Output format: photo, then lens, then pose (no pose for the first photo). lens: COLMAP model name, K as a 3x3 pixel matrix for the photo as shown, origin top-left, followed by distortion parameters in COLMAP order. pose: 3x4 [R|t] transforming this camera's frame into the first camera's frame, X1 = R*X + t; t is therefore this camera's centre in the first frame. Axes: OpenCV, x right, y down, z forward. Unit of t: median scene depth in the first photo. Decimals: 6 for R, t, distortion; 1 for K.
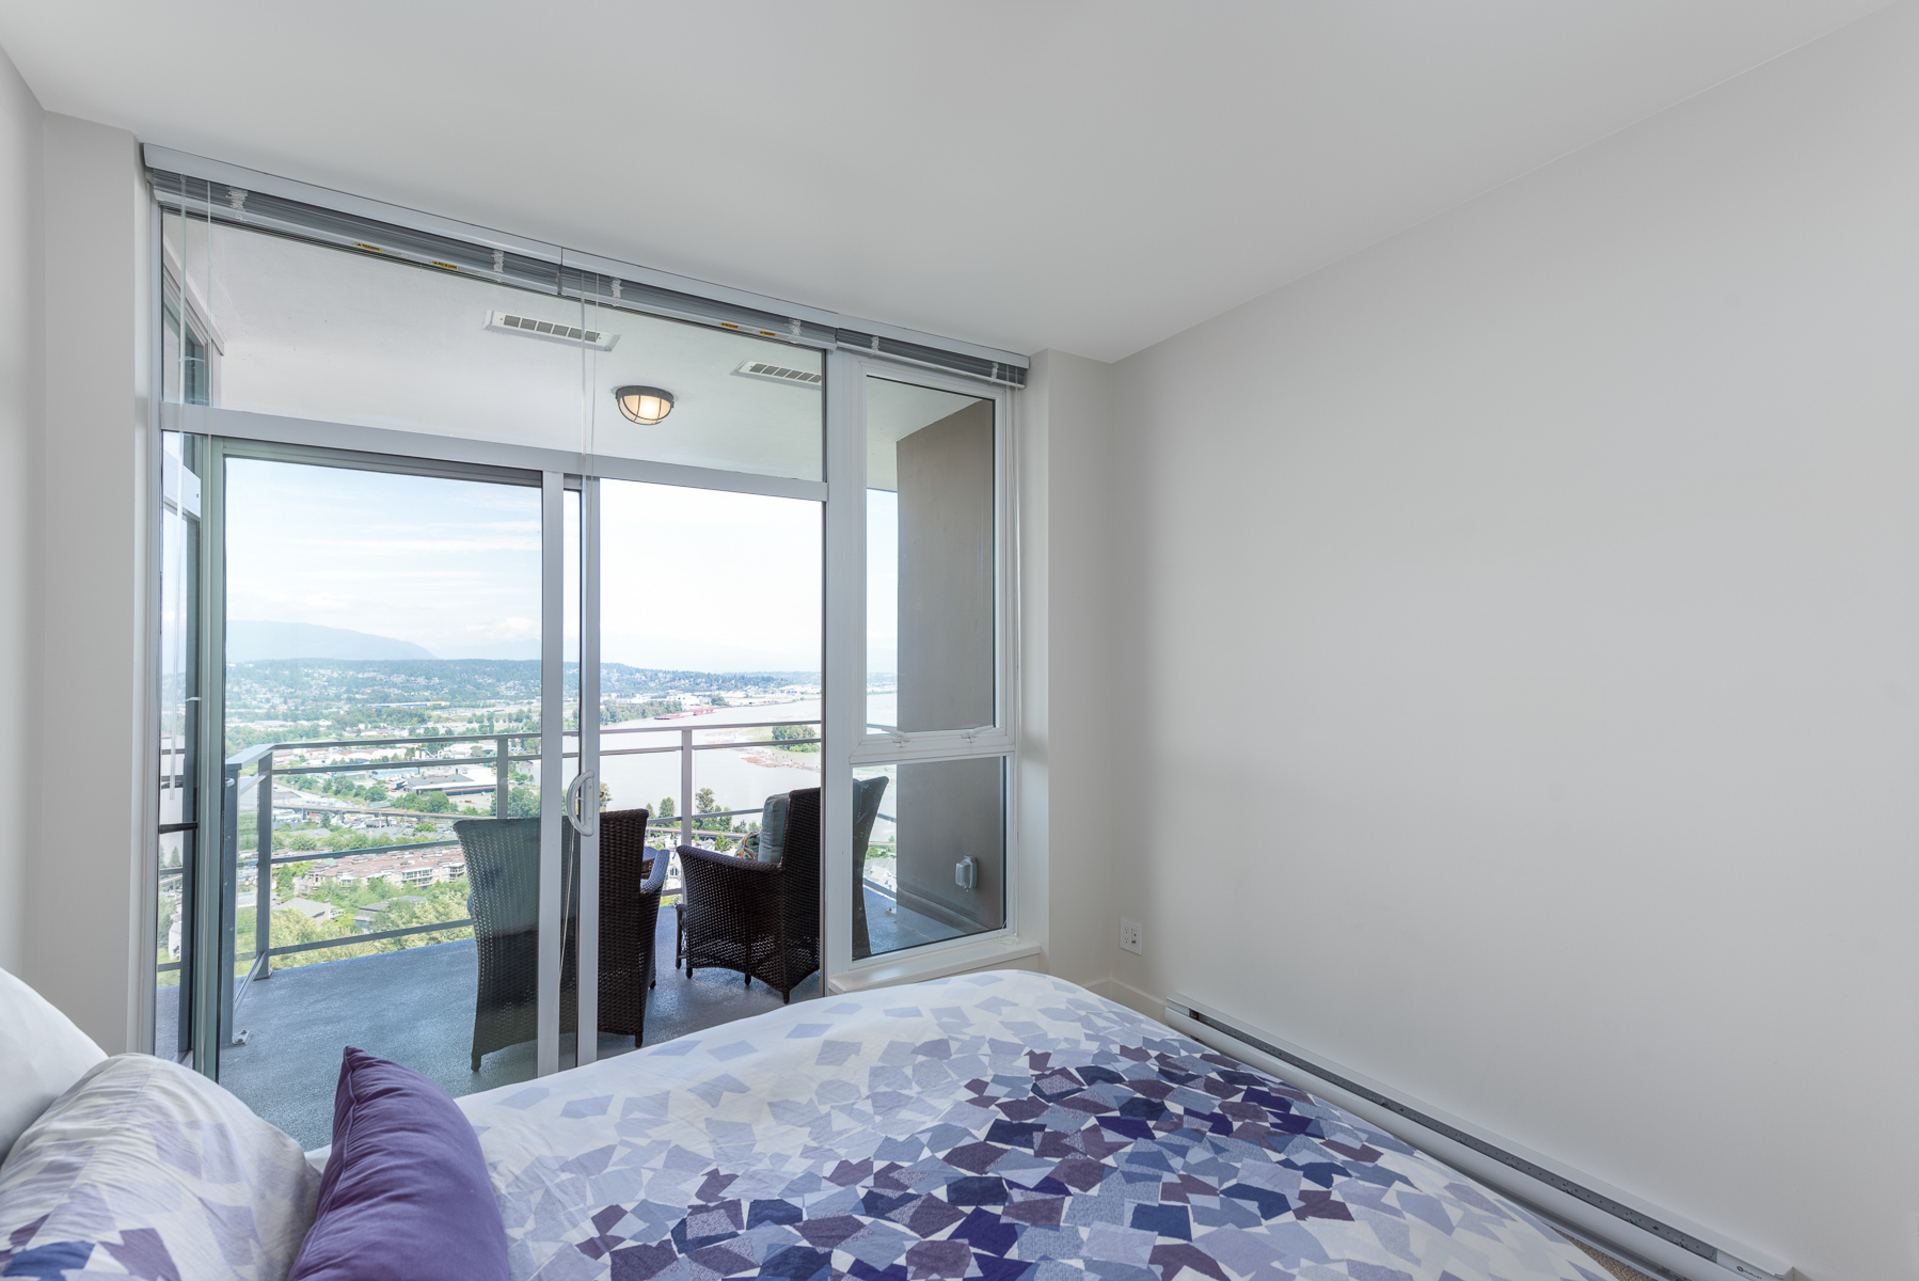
lens RADIAL K [[844.3, 0, 972.8], [0, 844.3, 662.7], [0, 0, 1]] dist [0.026477, -0.000136]
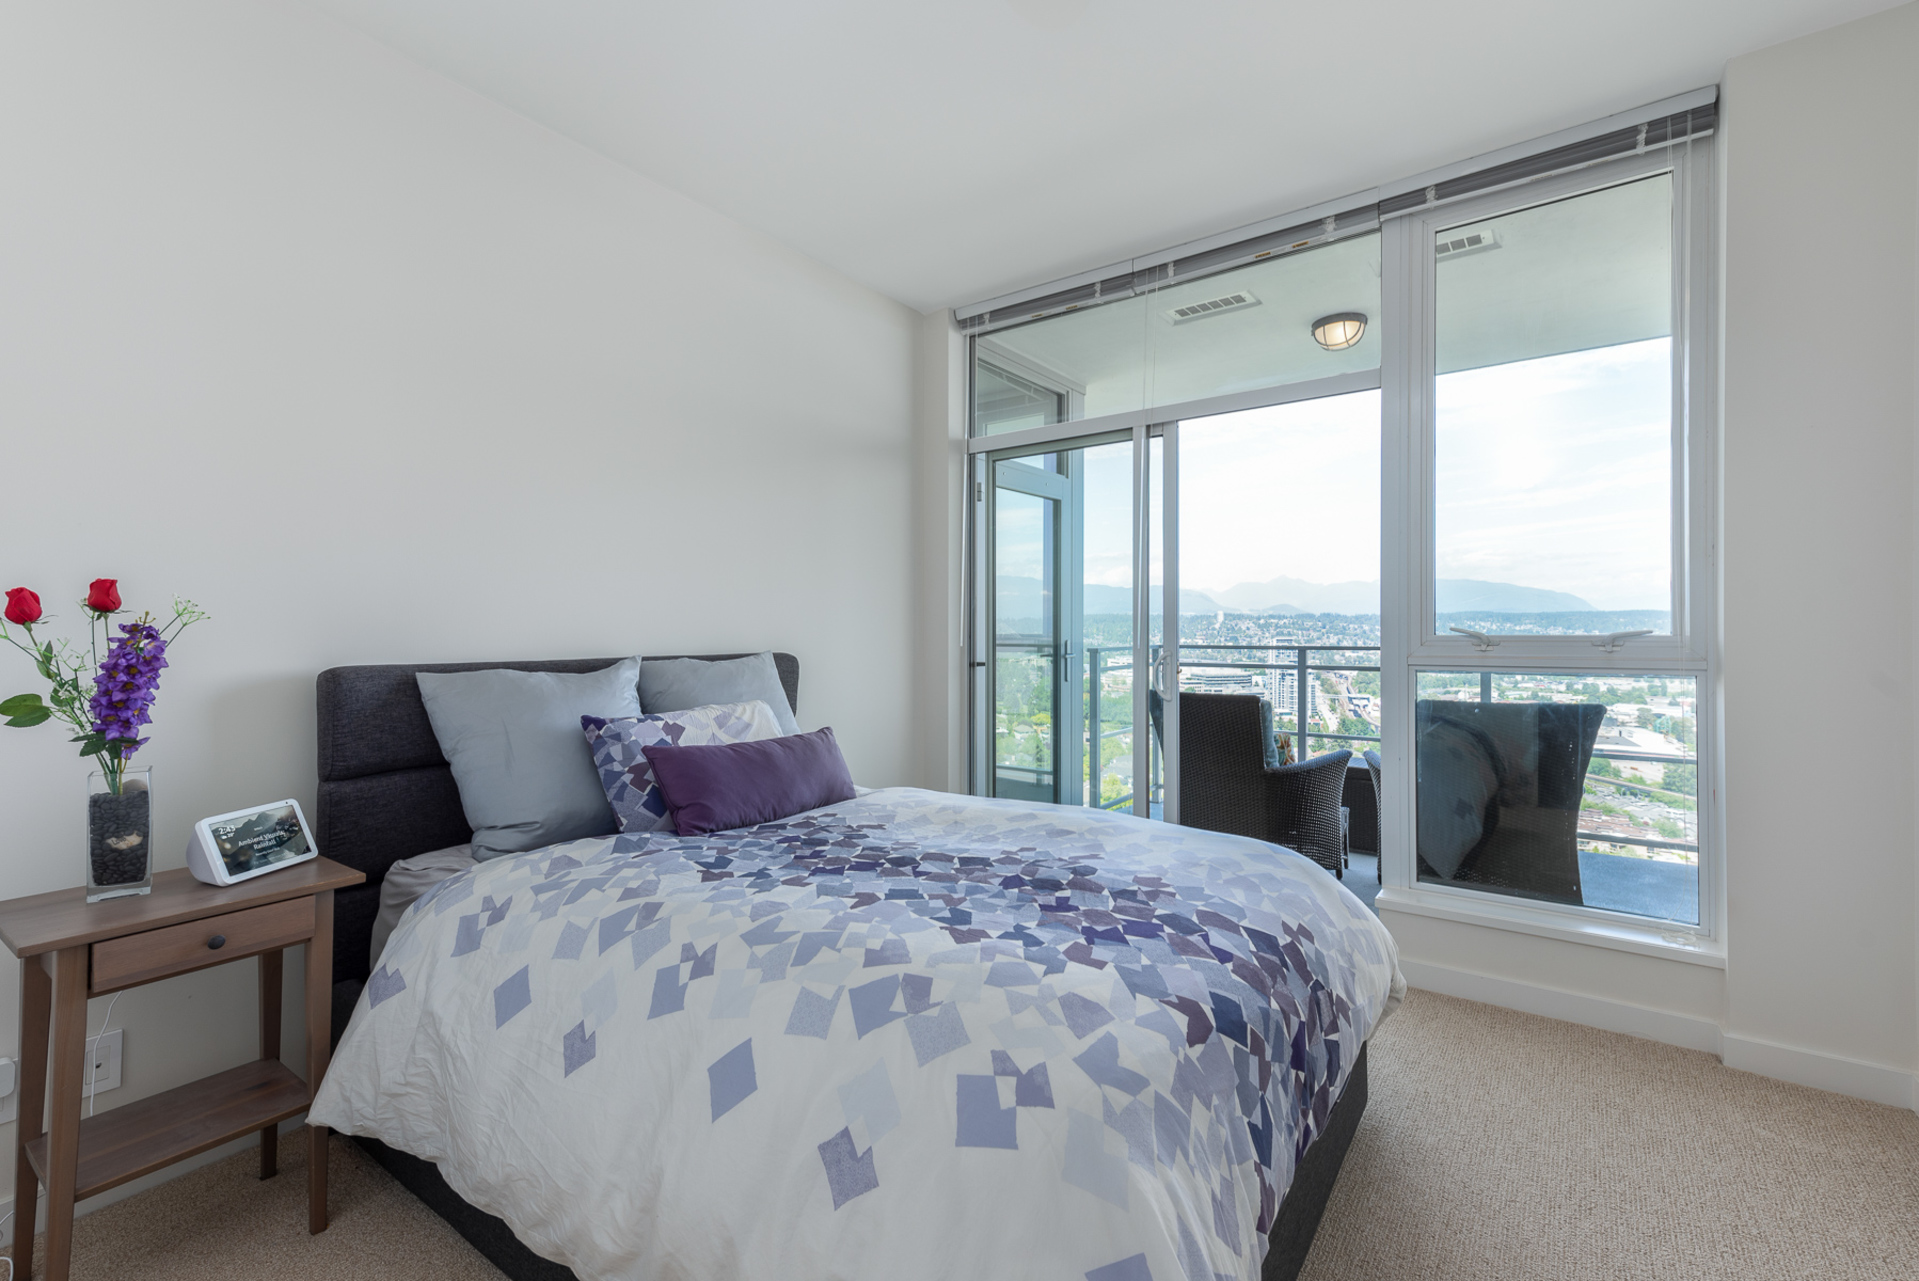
lens RADIAL K [[849.8, 0, 950.1], [0, 849.8, 623.3], [0, 0, 1]] dist [0.027848, -0.000192]
pose [[0.356076, 0.000346, -0.934457, 0.668035], [0.008007, 0.999962, 0.003422, 0.081274], [0.934423, -0.008701, 0.356059, 0.239409]]
